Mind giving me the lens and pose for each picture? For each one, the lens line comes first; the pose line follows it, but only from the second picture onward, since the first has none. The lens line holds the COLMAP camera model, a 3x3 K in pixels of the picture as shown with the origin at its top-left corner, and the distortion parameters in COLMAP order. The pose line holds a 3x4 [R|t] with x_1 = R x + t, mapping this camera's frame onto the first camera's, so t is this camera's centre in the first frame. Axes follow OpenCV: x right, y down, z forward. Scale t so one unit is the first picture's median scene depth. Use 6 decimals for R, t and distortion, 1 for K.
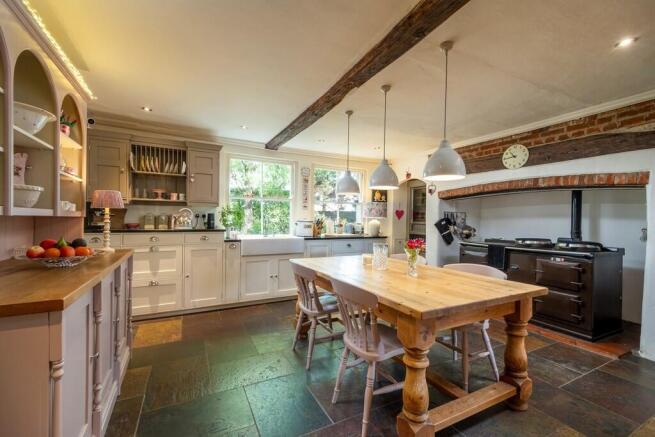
lens RADIAL K [[279.5, 0, 326.2], [0, 279.5, 219.5], [0, 0, 1]] dist [-0.000206, -0.000754]
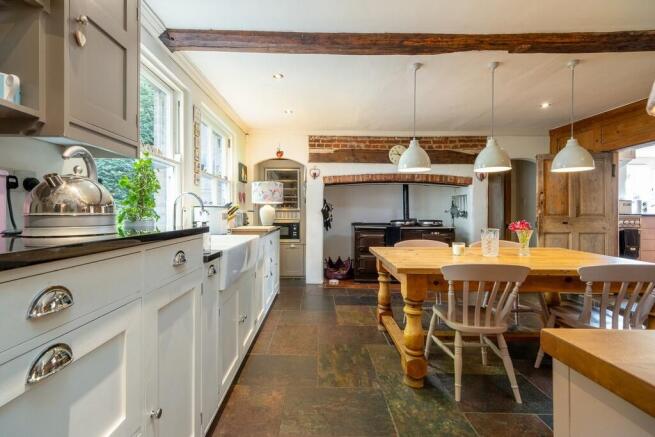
lens RADIAL K [[279.5, 0, 317.0], [0, 279.5, 208.0], [0, 0, 1]] dist [-0.000206, -0.000754]
pose [[0.473113, -0.013011, 0.880906, -0.576230], [0.002454, 0.999907, 0.013451, -0.004474], [-0.880998, -0.004202, 0.473101, 0.705028]]
